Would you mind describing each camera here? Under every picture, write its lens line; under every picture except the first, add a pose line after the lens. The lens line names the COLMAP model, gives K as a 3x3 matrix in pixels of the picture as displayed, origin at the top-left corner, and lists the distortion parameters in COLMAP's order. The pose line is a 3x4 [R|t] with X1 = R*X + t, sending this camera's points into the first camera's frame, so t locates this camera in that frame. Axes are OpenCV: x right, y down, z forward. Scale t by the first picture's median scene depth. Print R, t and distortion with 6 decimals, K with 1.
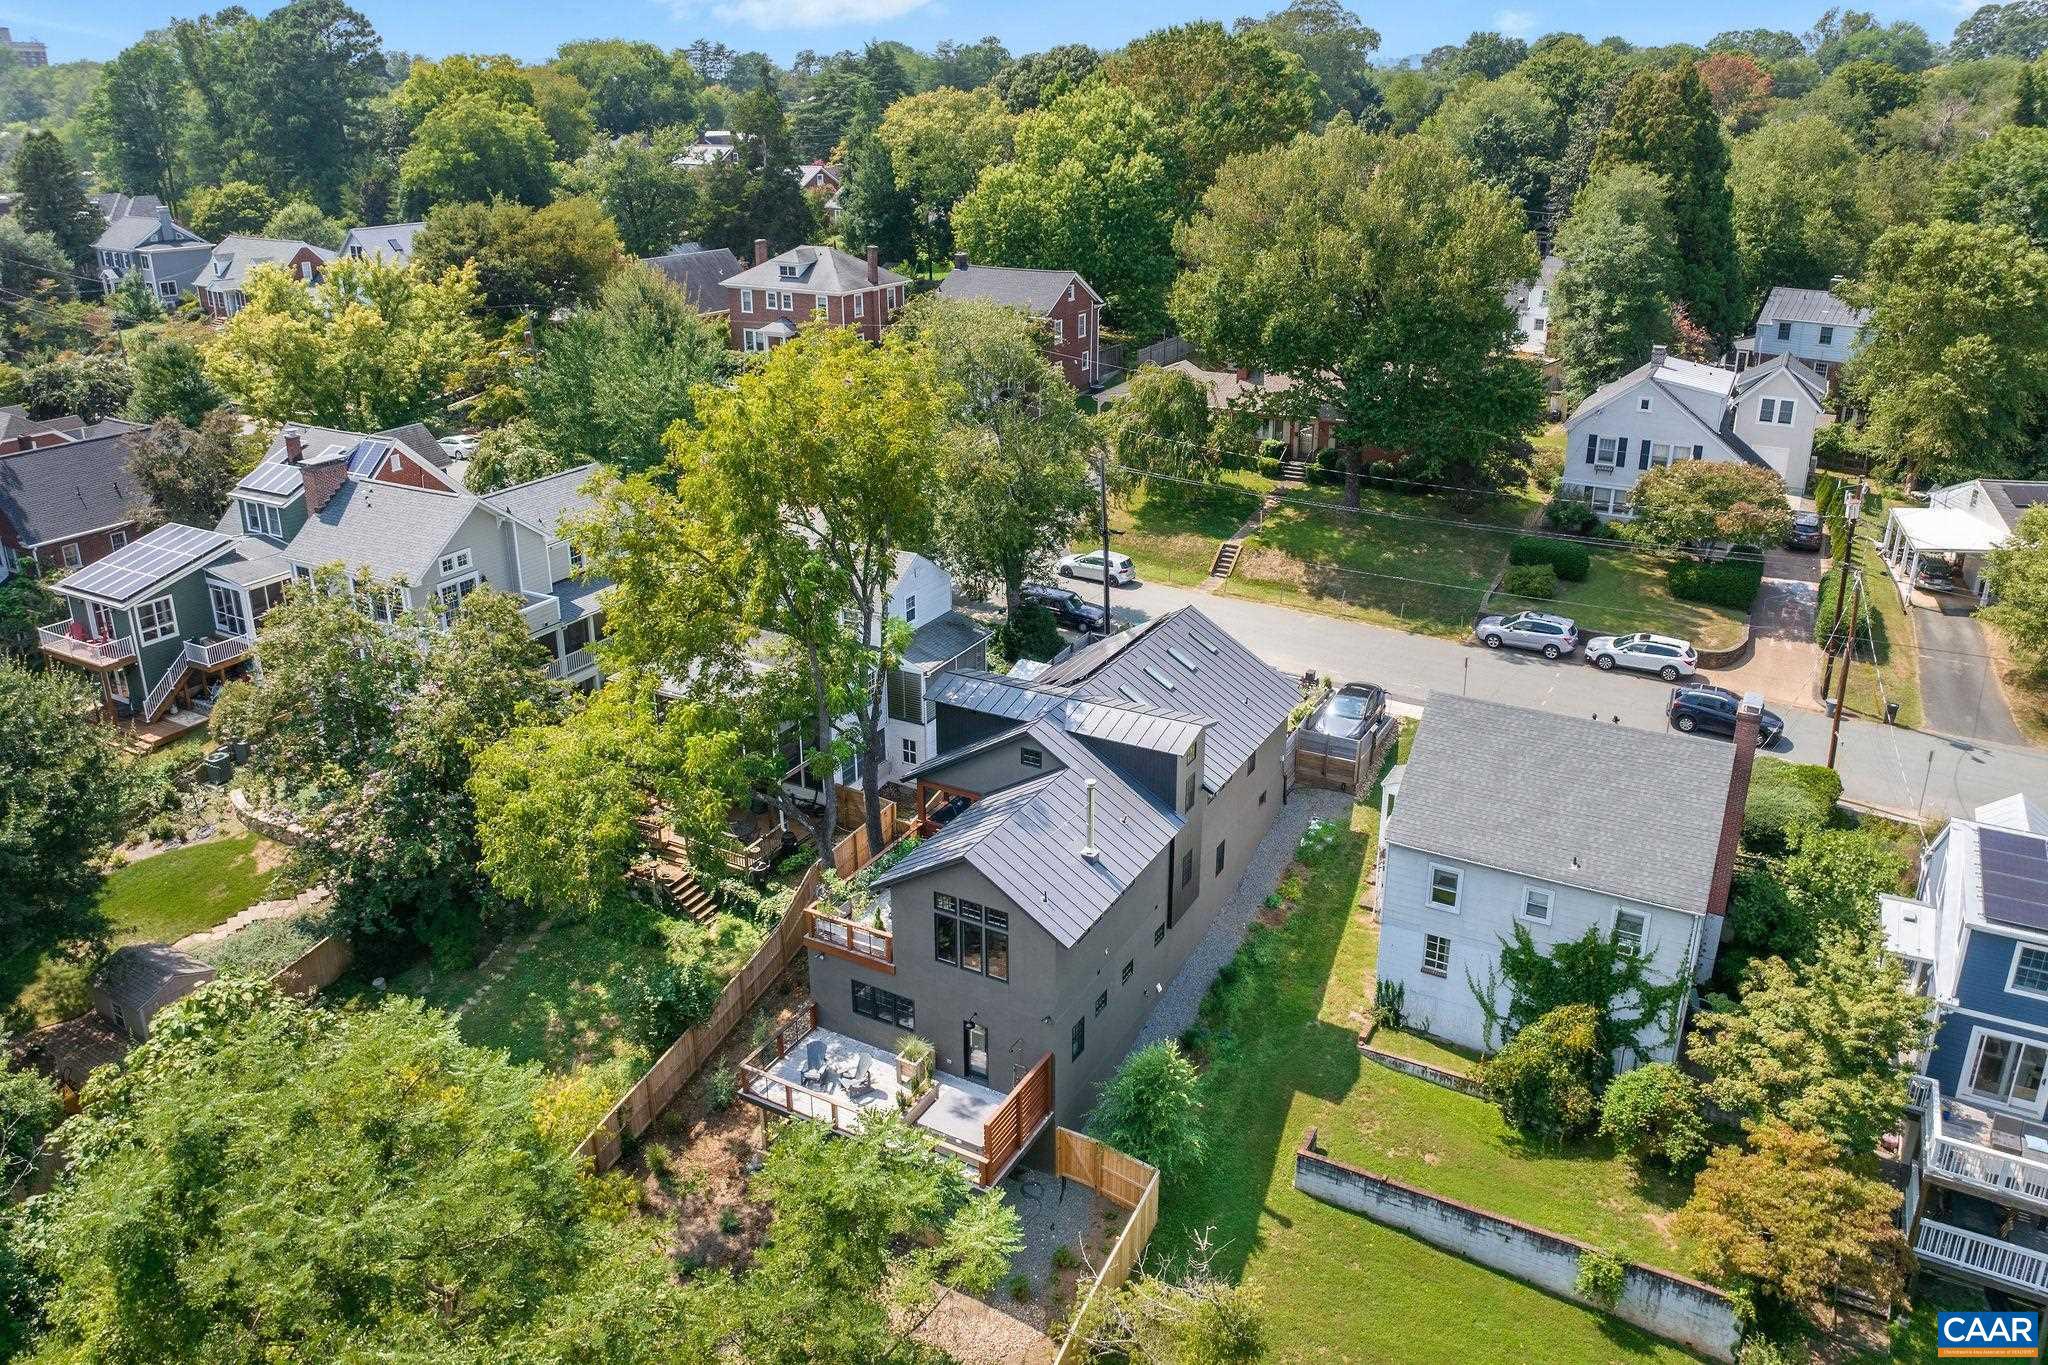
lens RADIAL K [[1442.6, 0, 1021.3], [0, 1442.6, 585.5], [0, 0, 1]] dist [-0.037811, 0.001163]
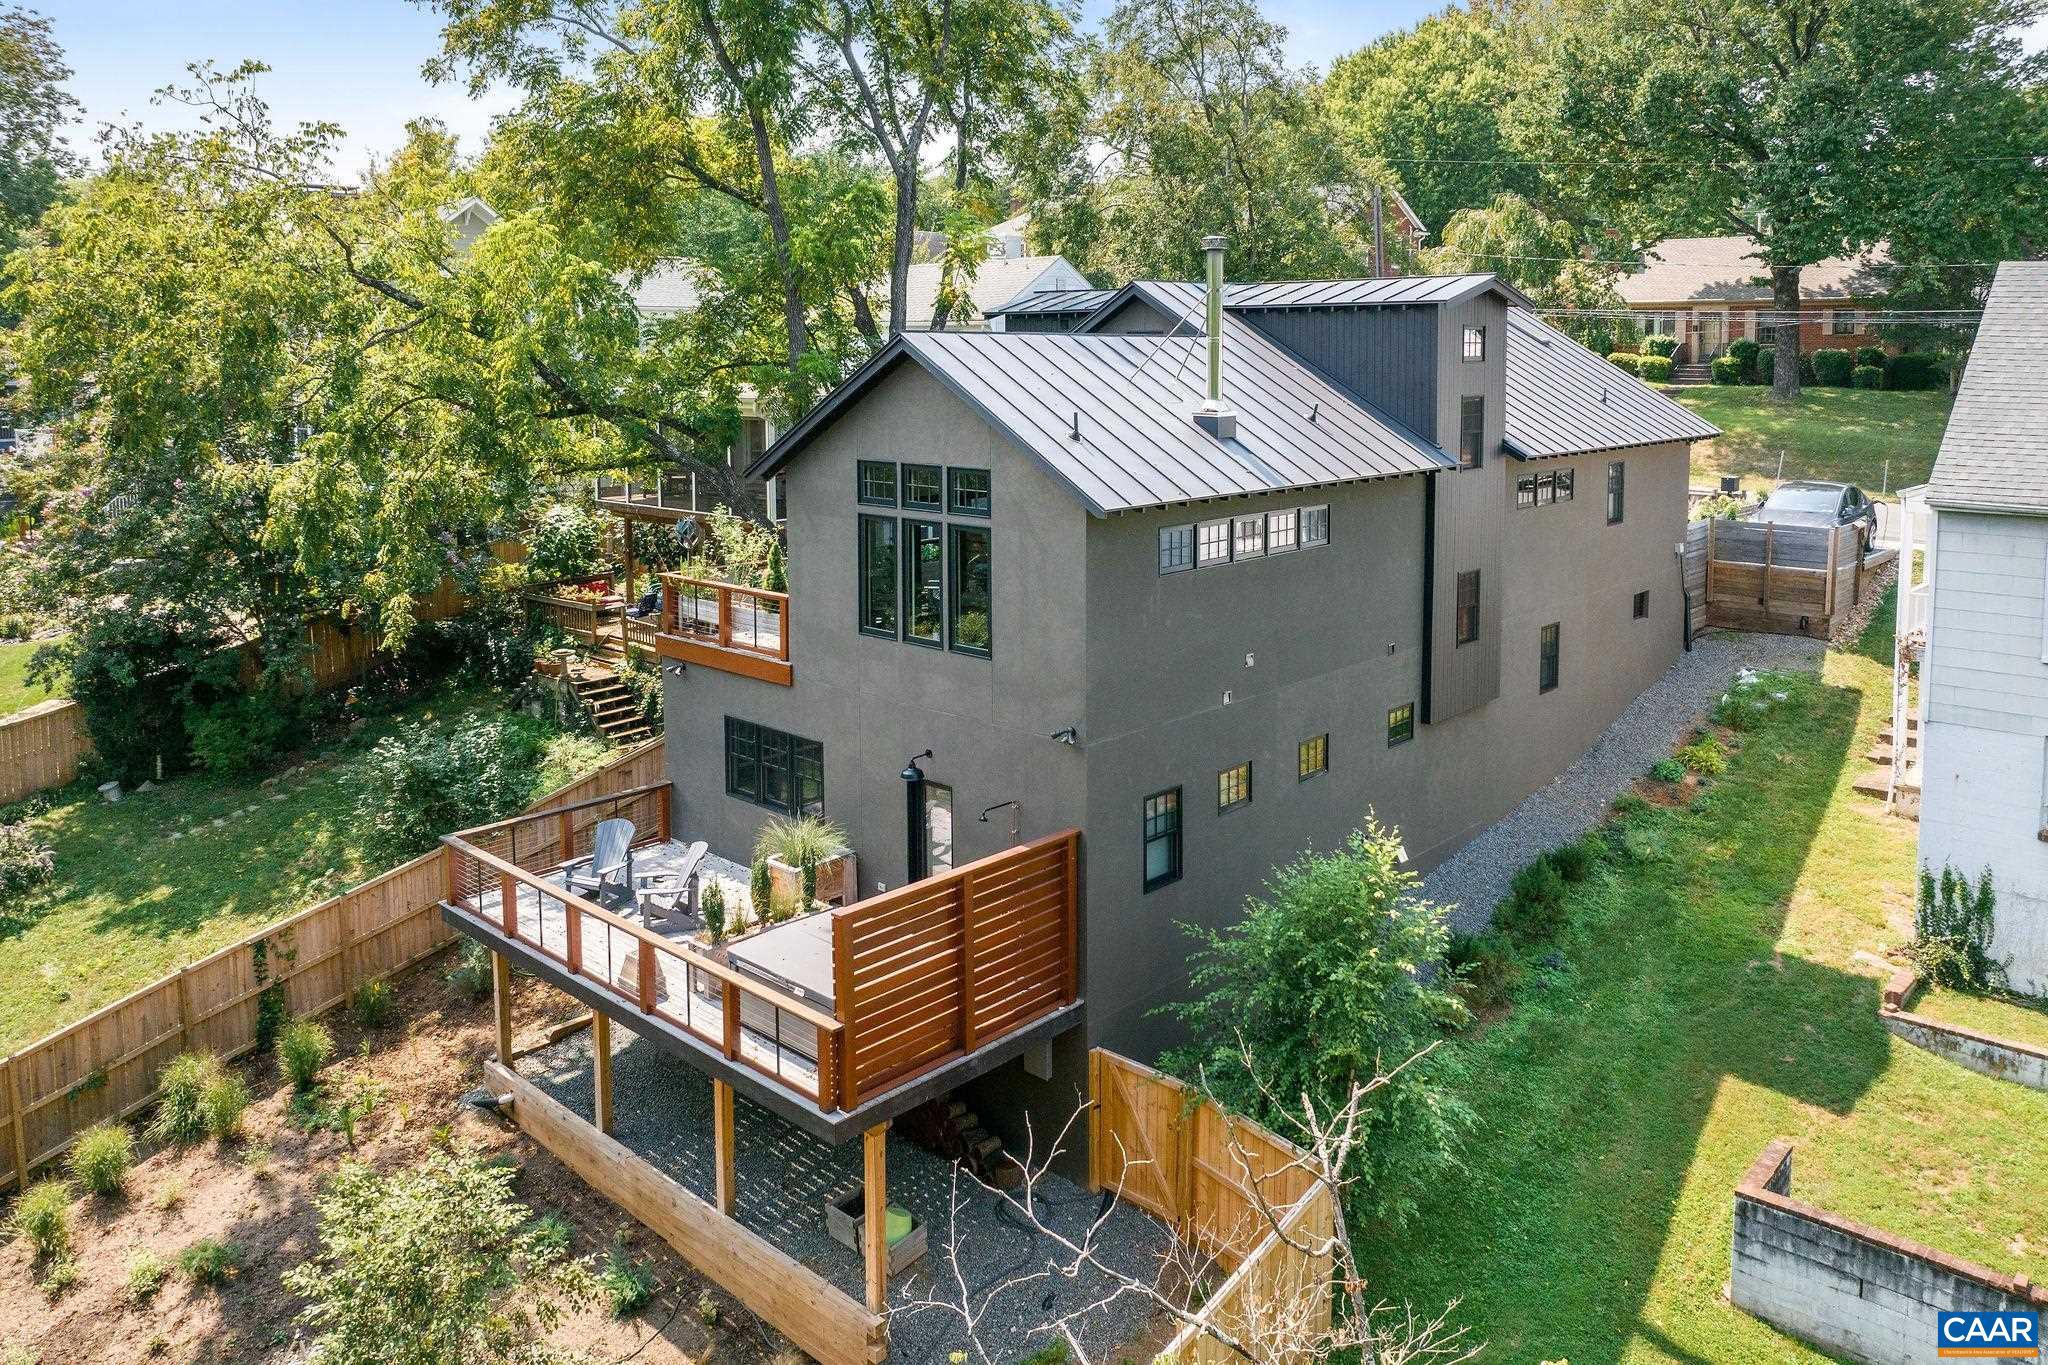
lens RADIAL K [[1478.9, 0, 1022.1], [0, 1478.9, 474.3], [0, 0, 1]] dist [-0.046881, 0.009336]
pose [[0.969641, 0.018586, -0.243827, 0.084372], [-0.075575, 0.971070, -0.226520, 0.258398], [0.232563, 0.238070, 0.942994, 0.465068]]
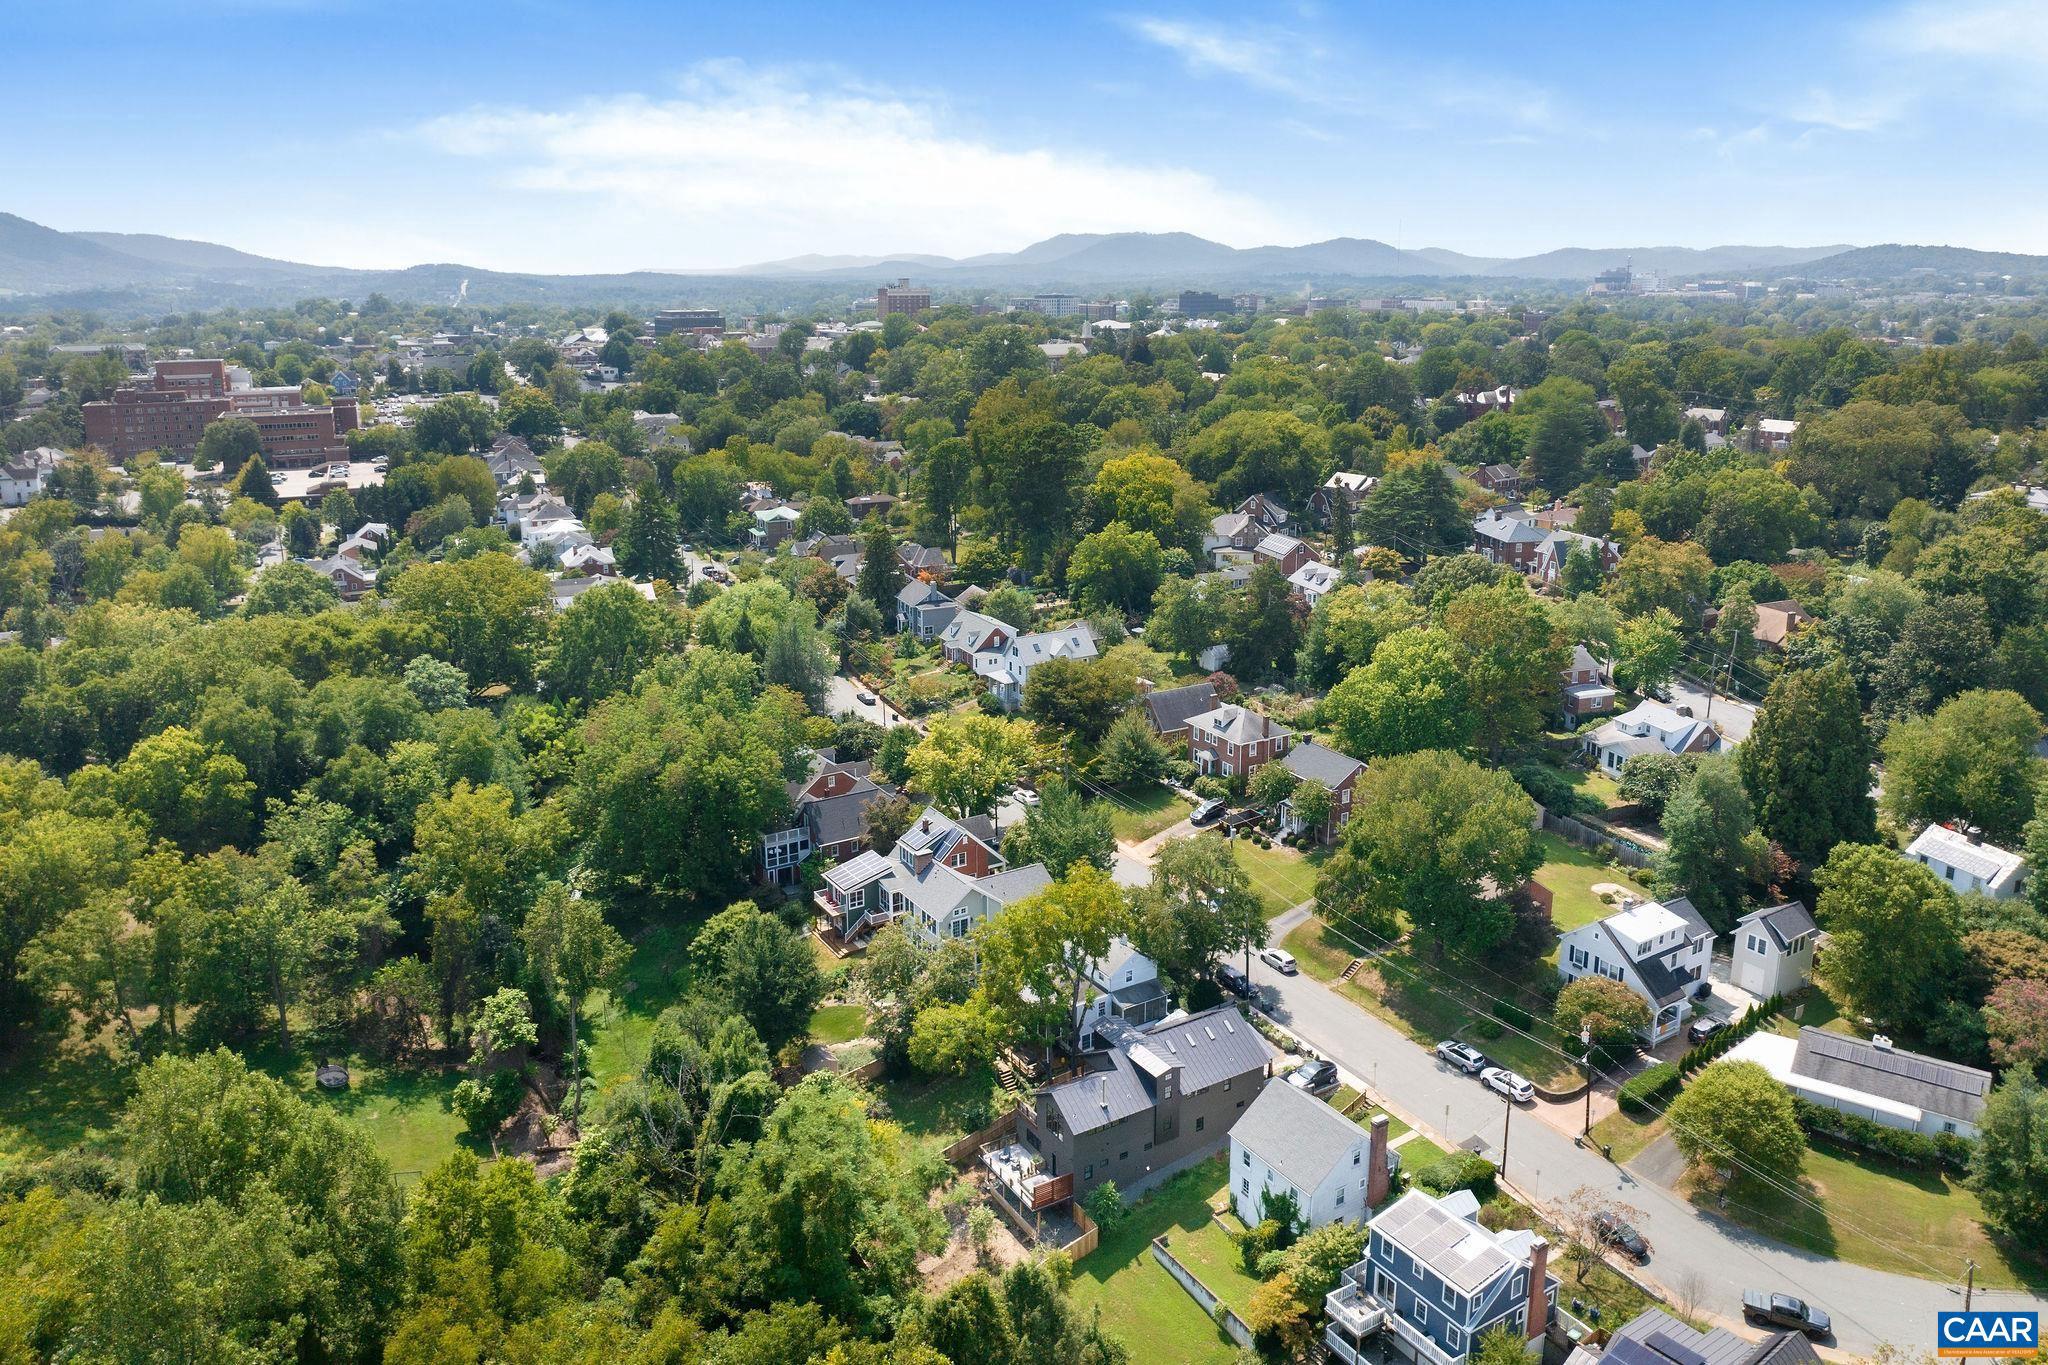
lens RADIAL K [[1412.2, 0, 1025.4], [0, 1412.2, 547.9], [0, 0, 1]] dist [-0.043803, -0.002290]
pose [[0.870470, 0.090484, -0.483833, 0.915875], [-0.158587, 0.982099, -0.101649, -0.458249], [0.465974, 0.165212, 0.869237, -1.277679]]
